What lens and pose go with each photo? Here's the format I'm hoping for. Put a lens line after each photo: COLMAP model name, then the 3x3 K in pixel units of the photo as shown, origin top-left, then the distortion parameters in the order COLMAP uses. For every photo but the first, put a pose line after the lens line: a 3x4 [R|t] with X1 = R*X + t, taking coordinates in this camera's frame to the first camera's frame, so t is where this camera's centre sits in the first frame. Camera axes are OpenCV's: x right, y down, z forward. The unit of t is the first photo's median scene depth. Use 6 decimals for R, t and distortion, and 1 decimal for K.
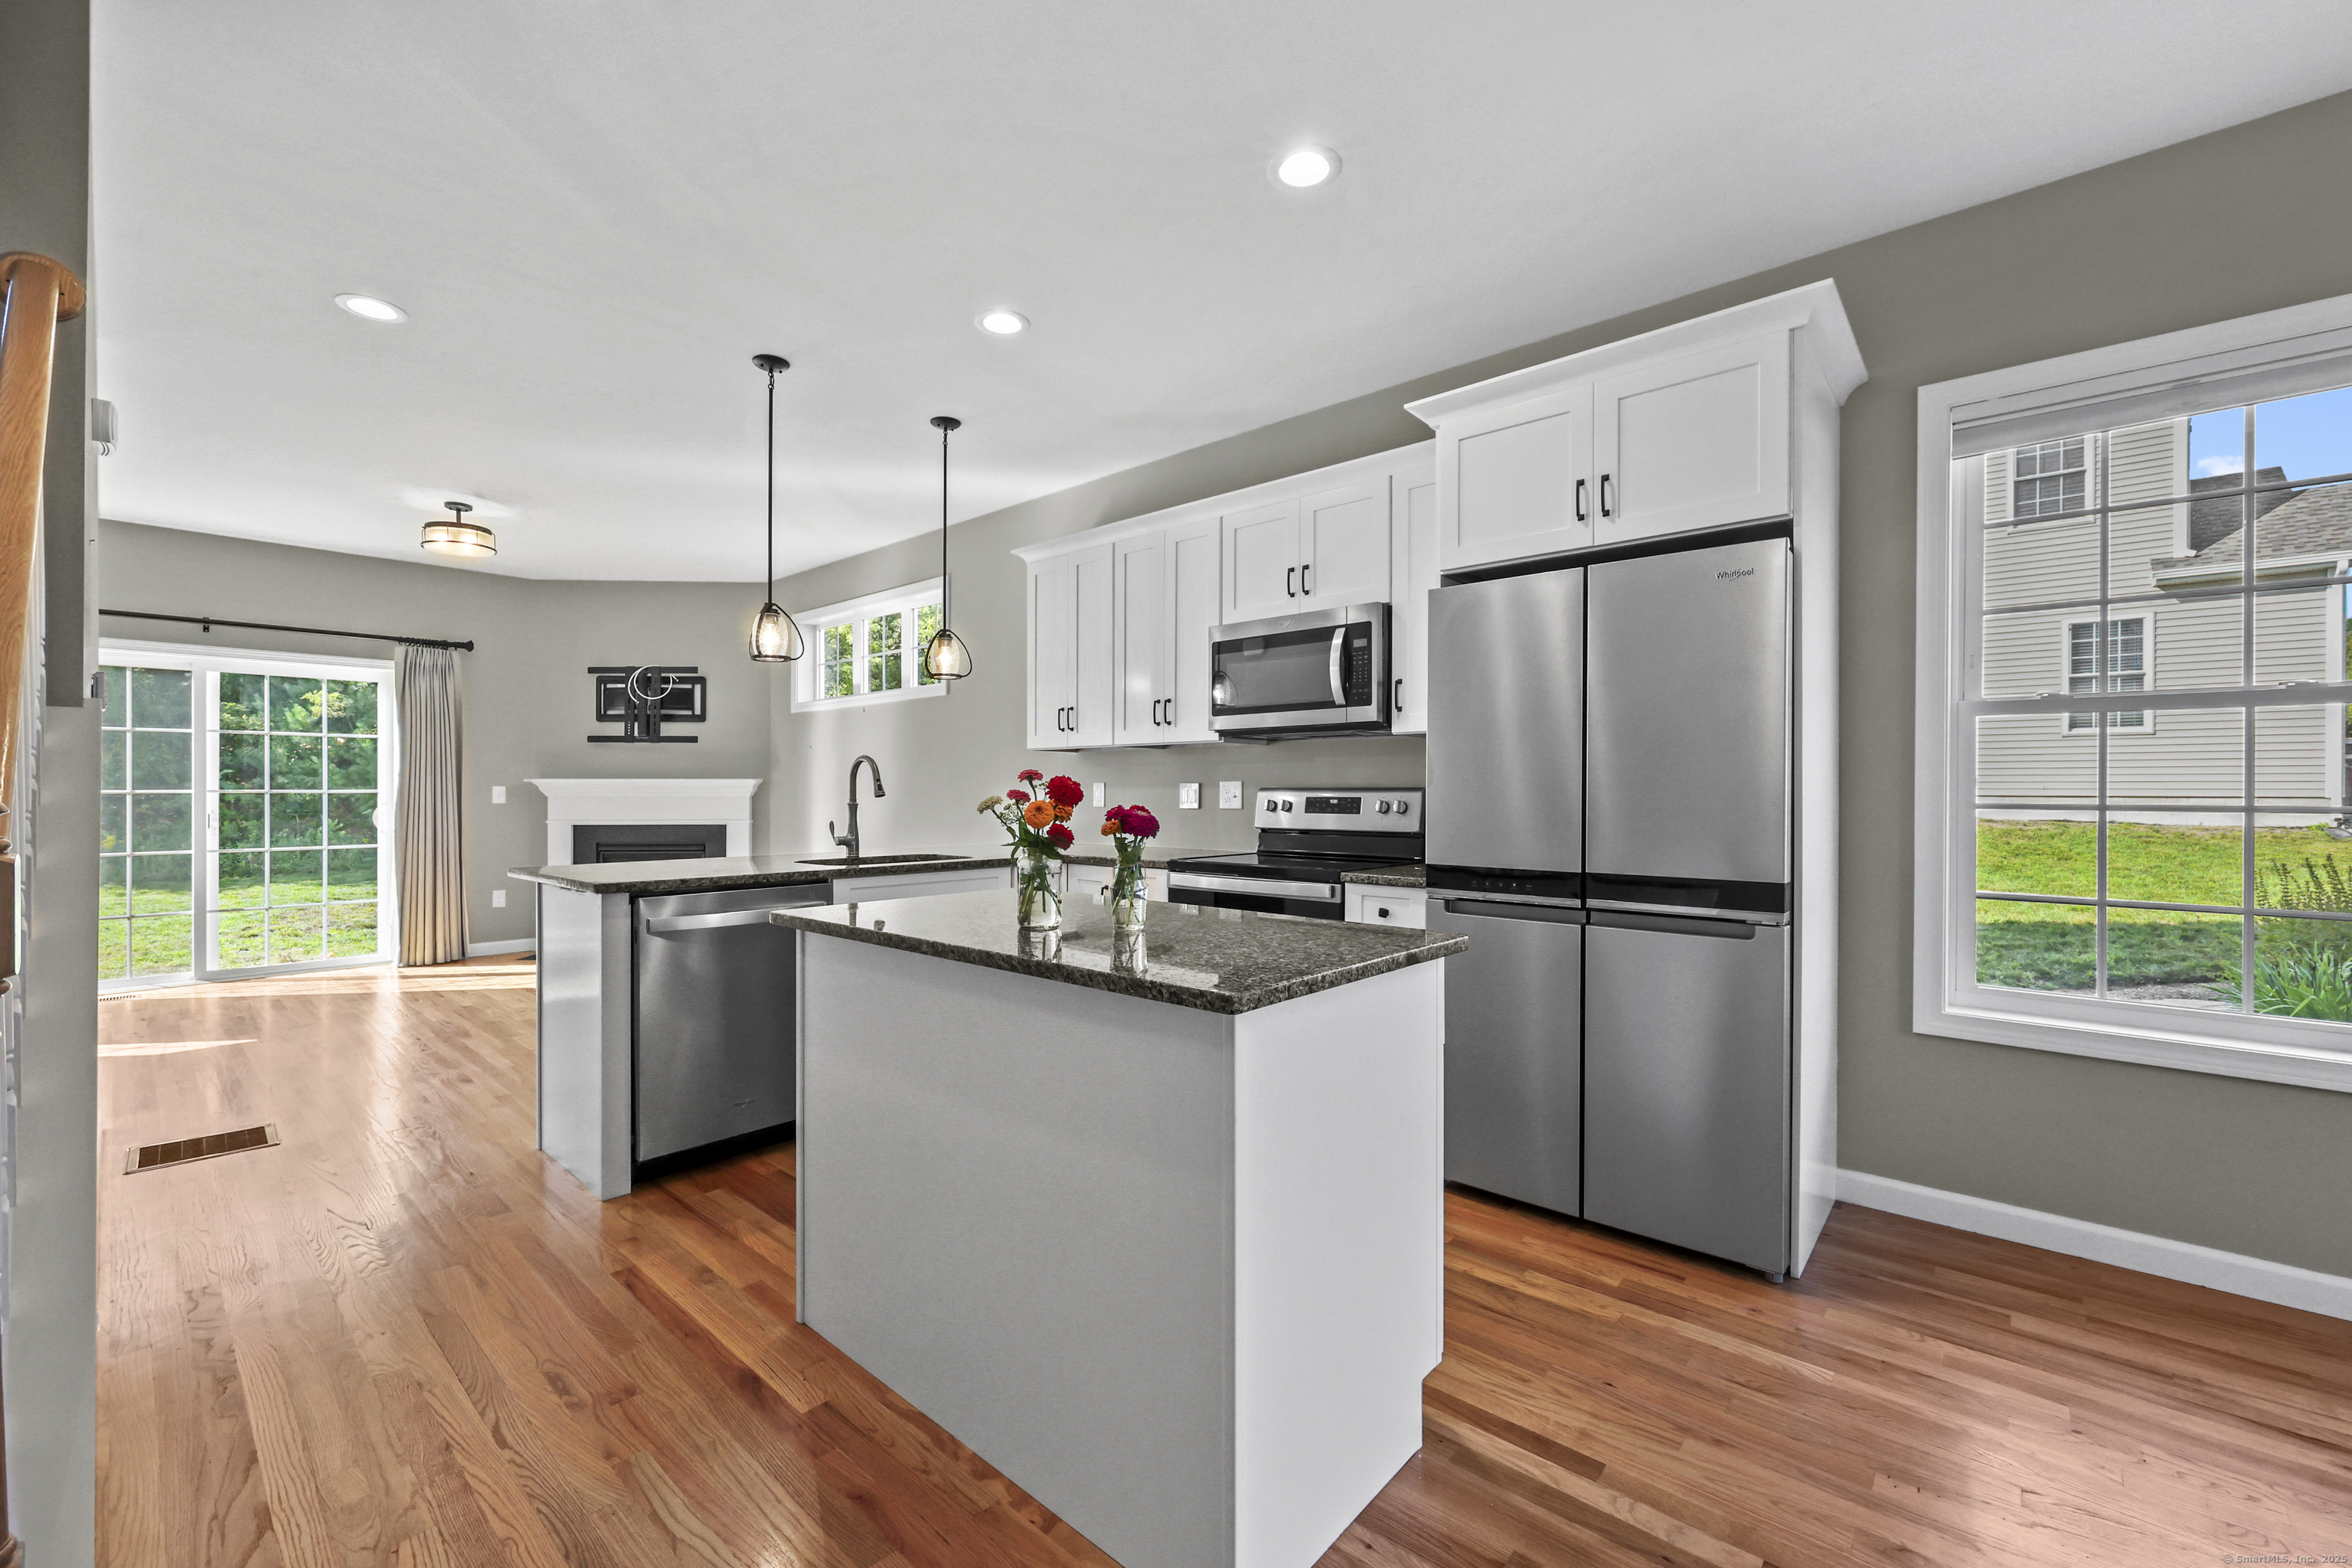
lens RADIAL K [[952.2, 0, 1179.0], [0, 952.2, 792.8], [0, 0, 1]] dist [0.002726, -0.000358]
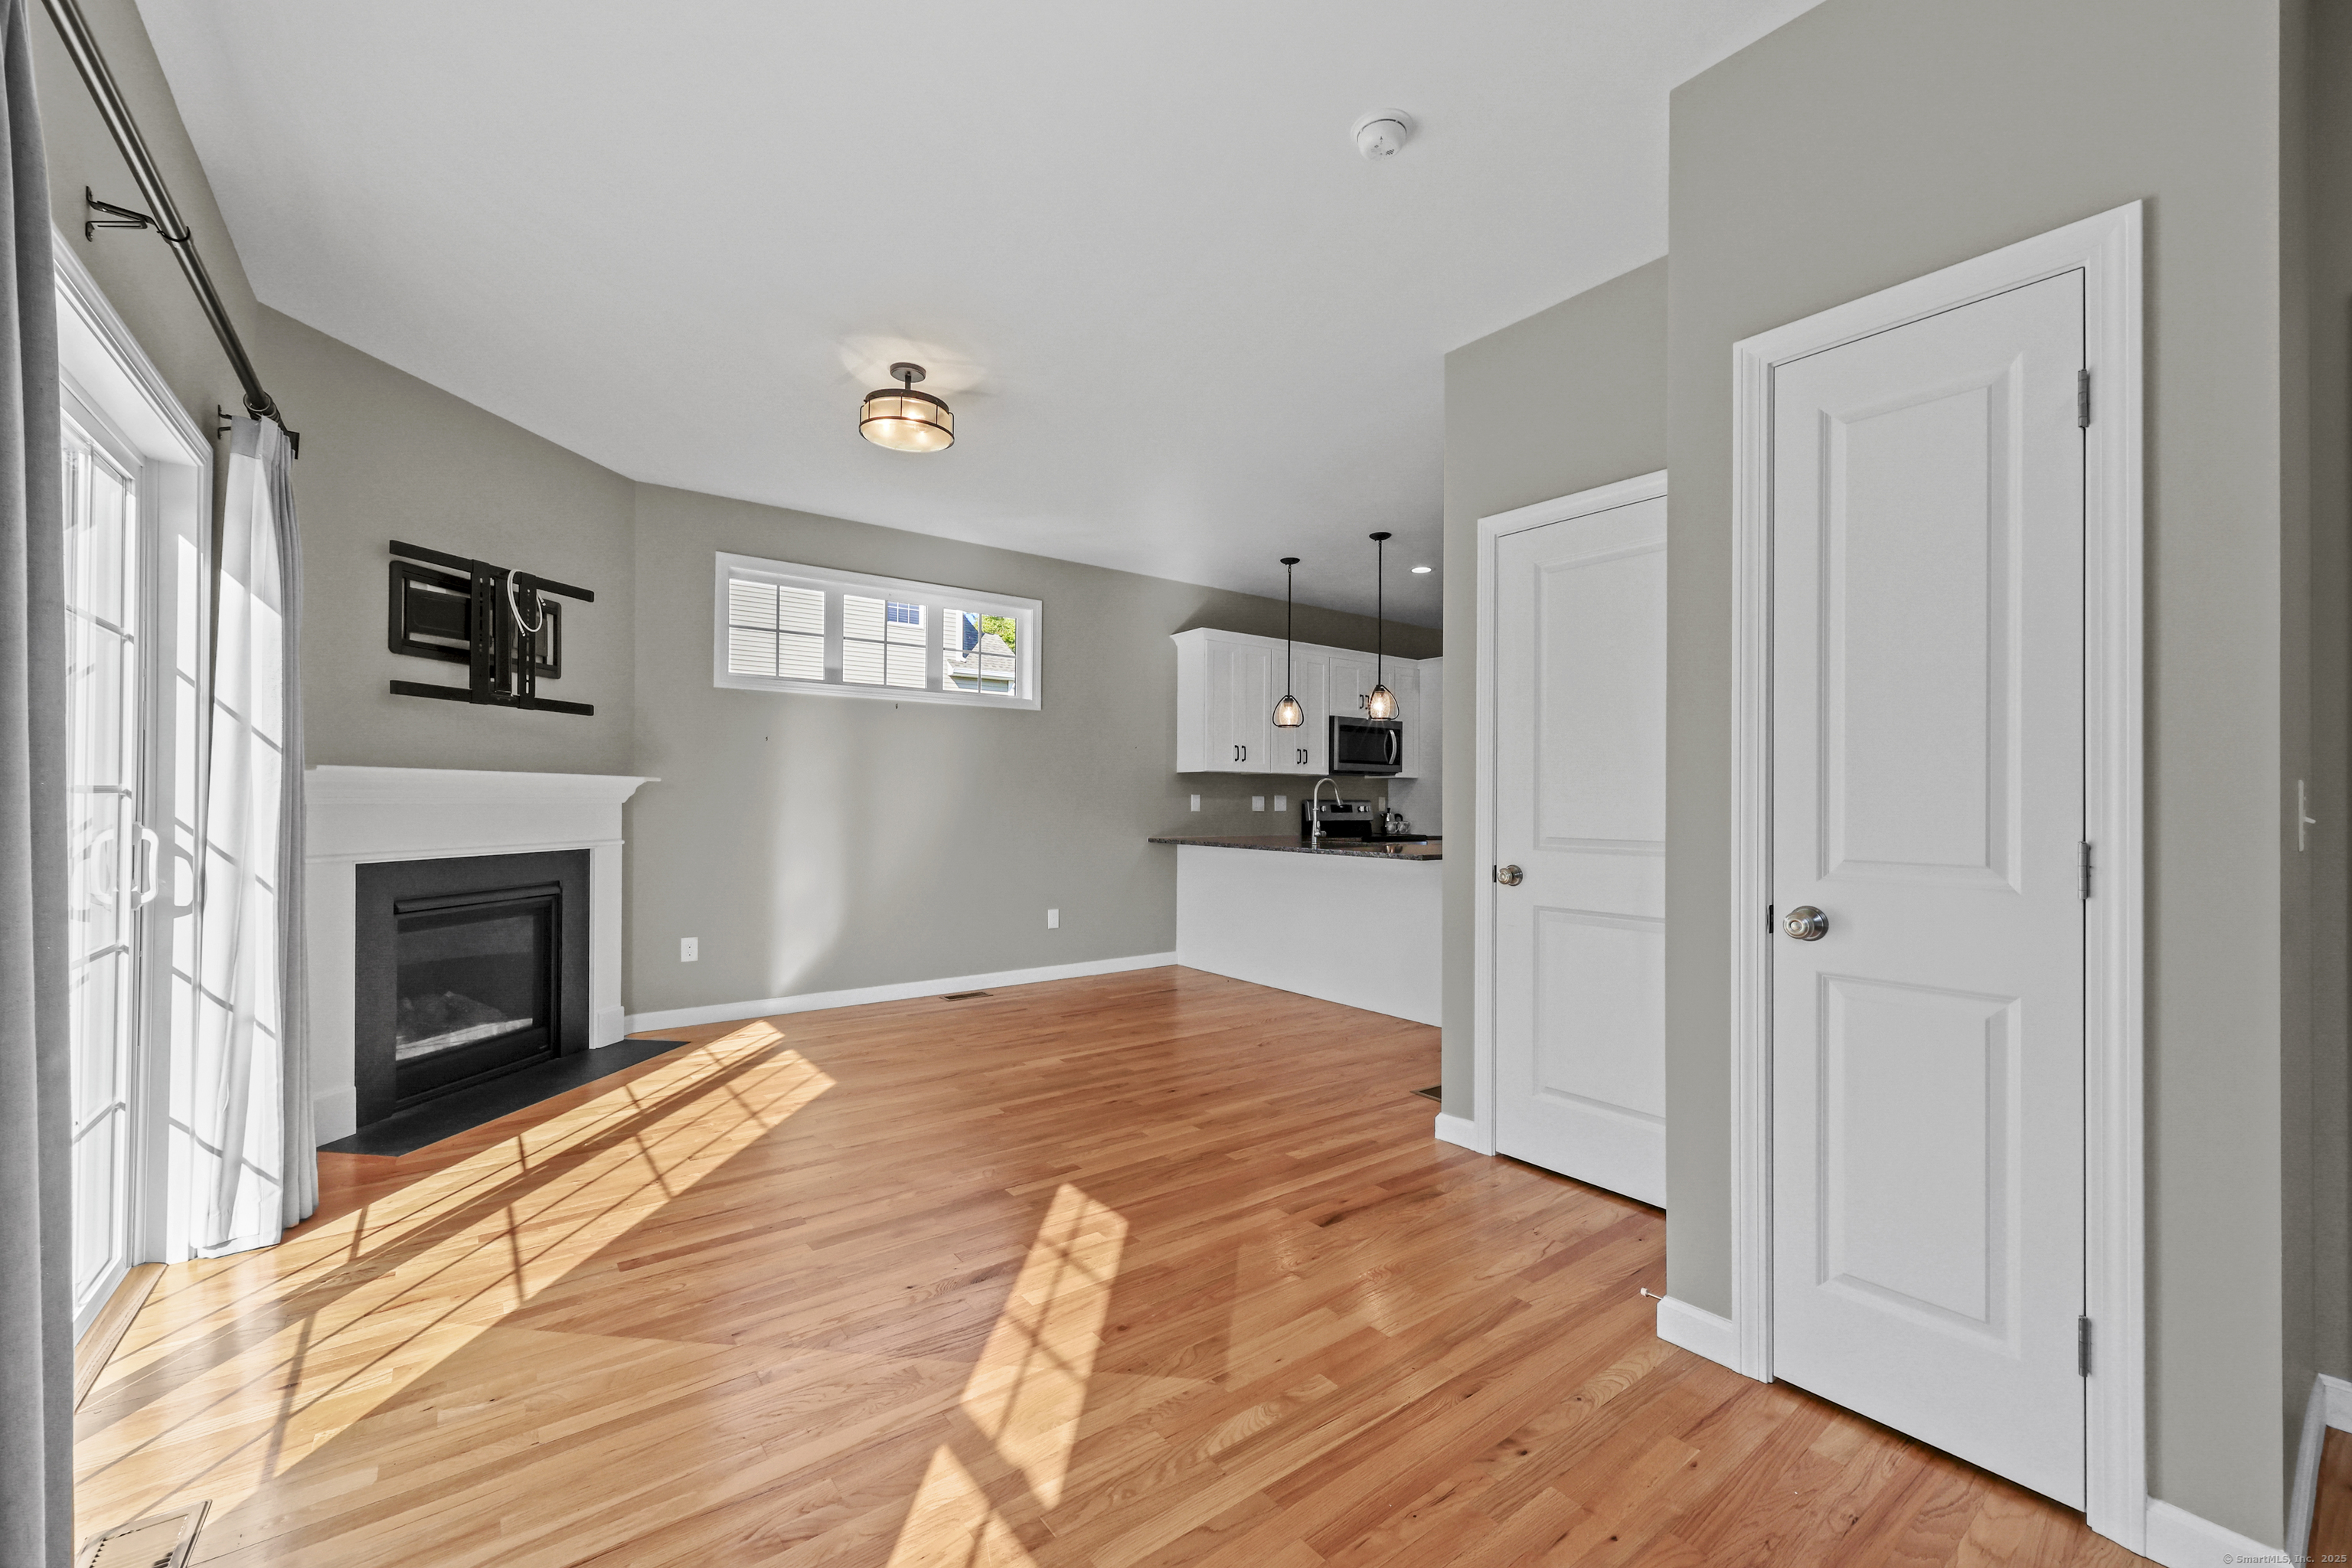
lens RADIAL K [[952.2, 0, 1171.5], [0, 952.2, 797.4], [0, 0, 1]] dist [0.002726, -0.000358]
pose [[0.196408, 0.005753, 0.980505, -1.232608], [-0.005811, 0.999972, -0.004703, 0.000579], [-0.980505, -0.004774, 0.196436, 0.614226]]
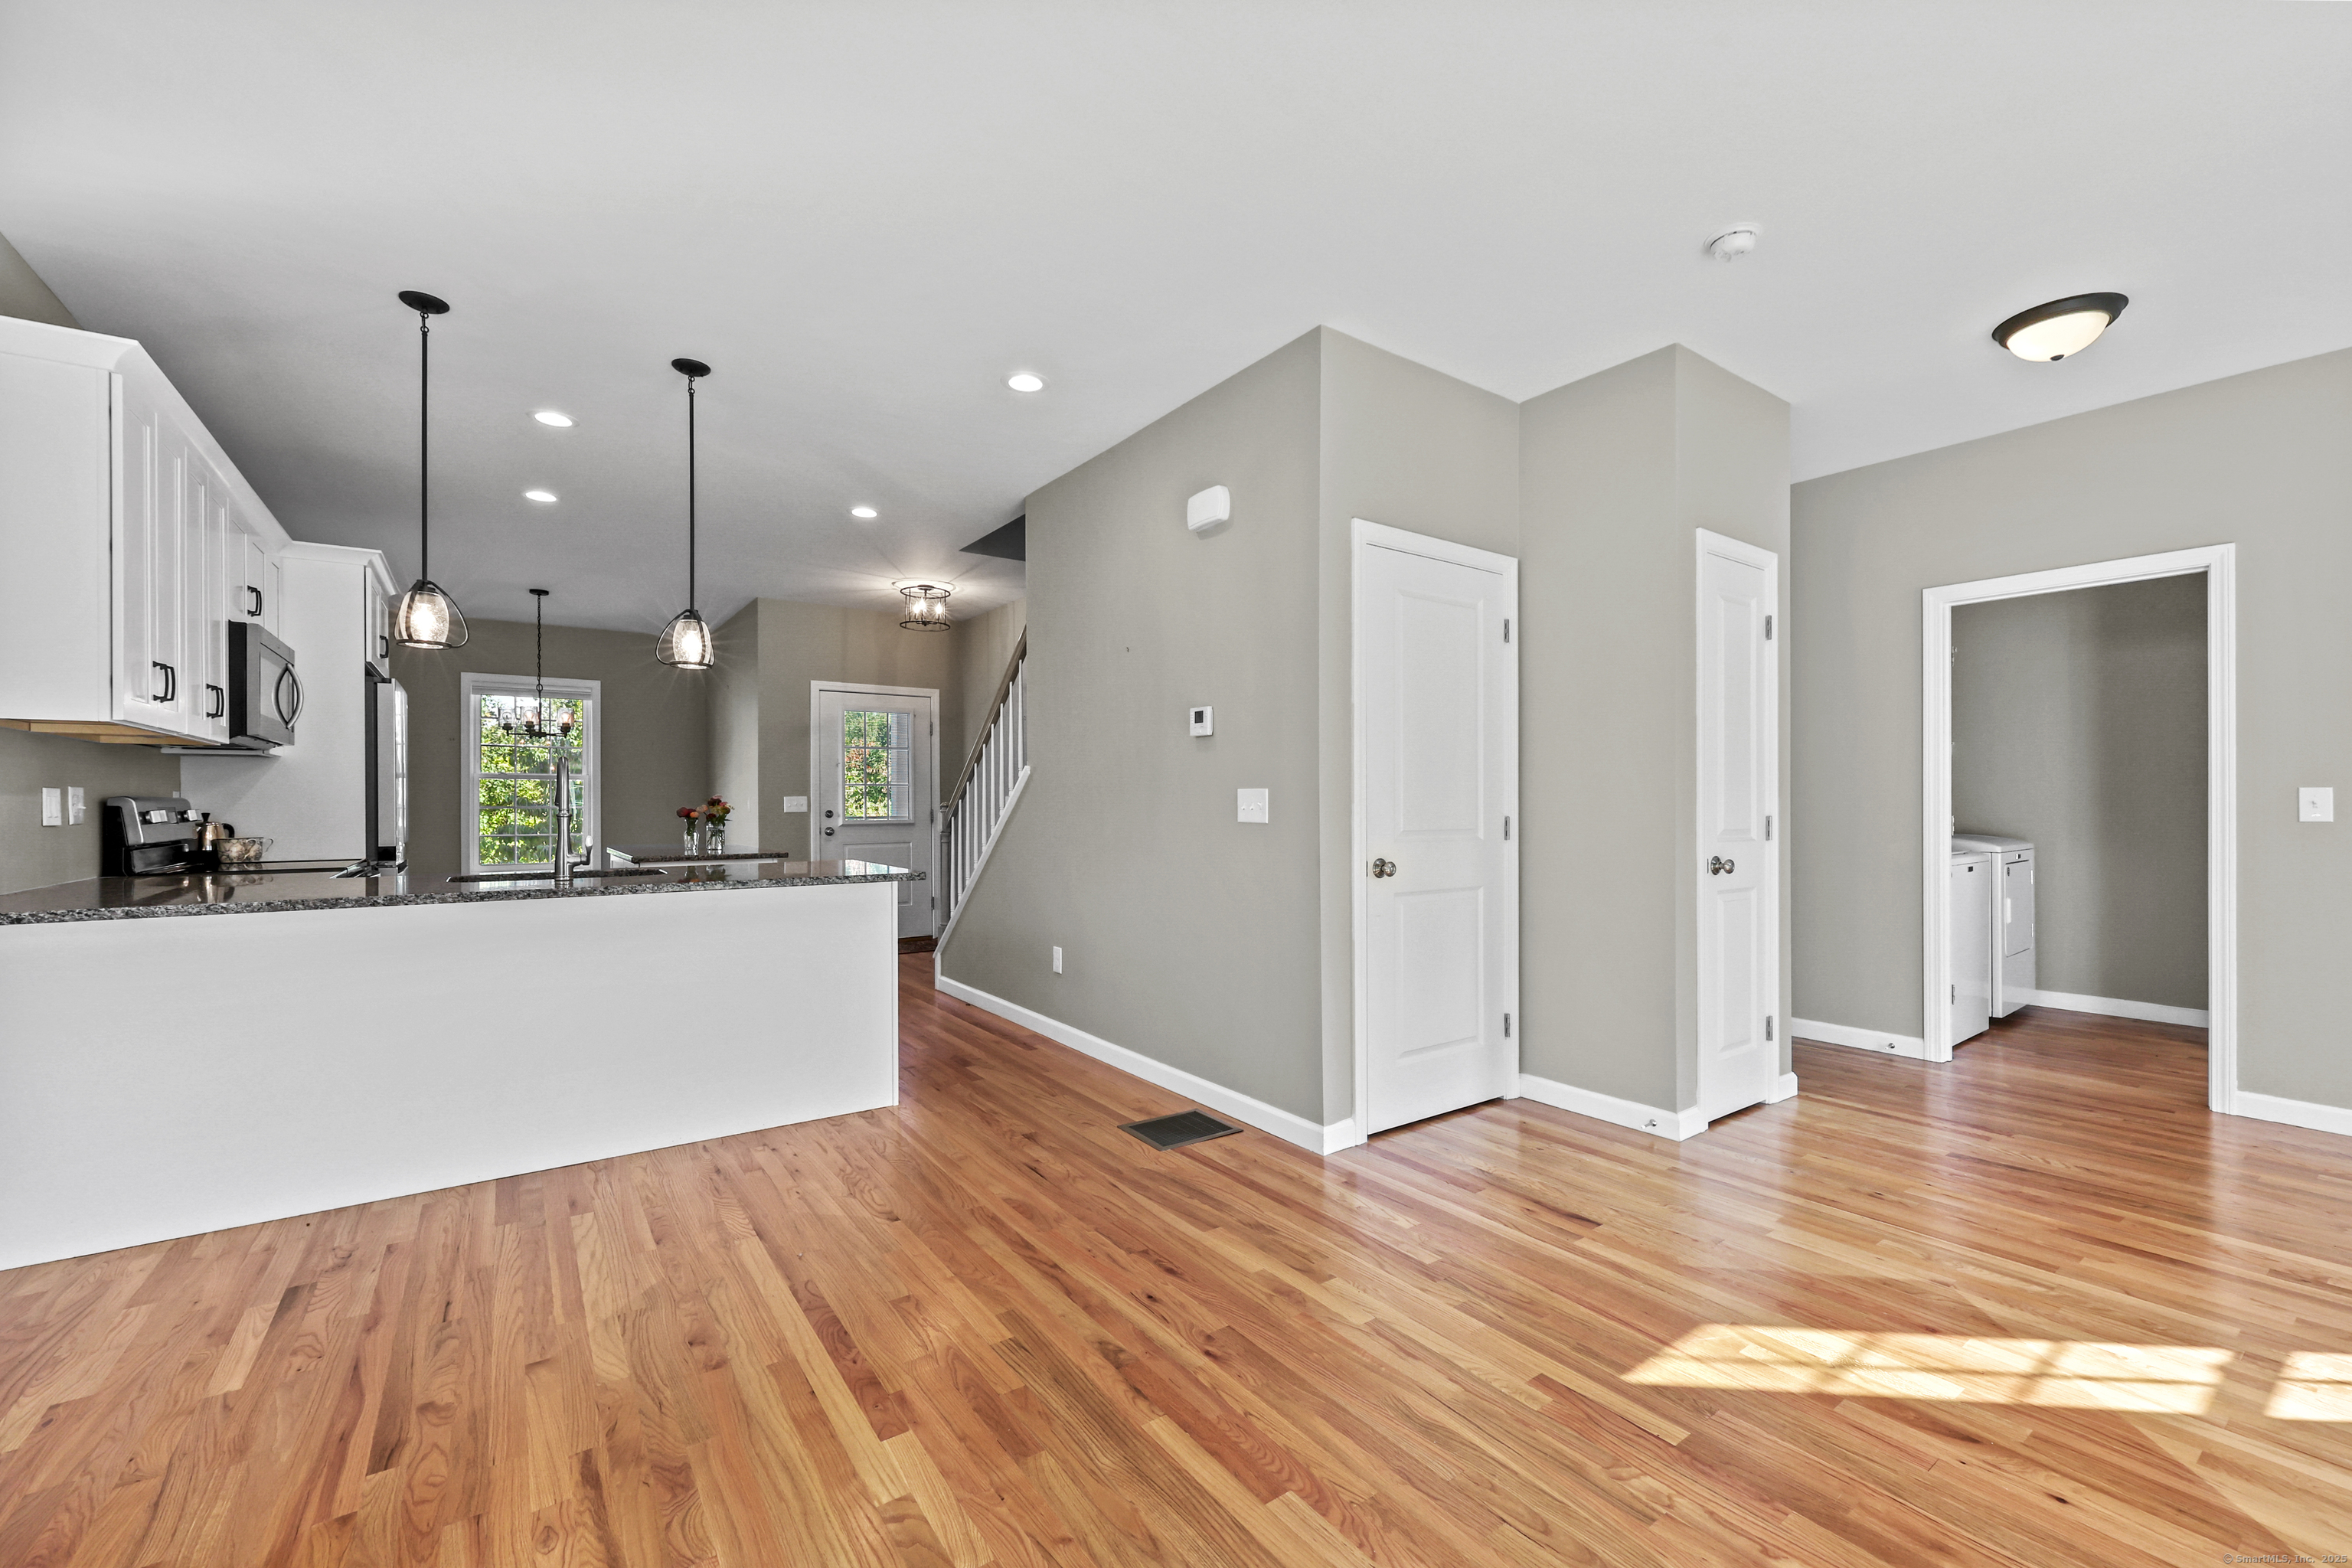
lens RADIAL K [[952.2, 0, 1200.8], [0, 952.2, 817.5], [0, 0, 1]] dist [0.002726, -0.000358]
pose [[-0.977332, -0.001811, 0.211703, -0.689662], [0.001472, 0.999881, 0.015349, 0.001320], [-0.211705, 0.015312, -0.977214, 1.107140]]
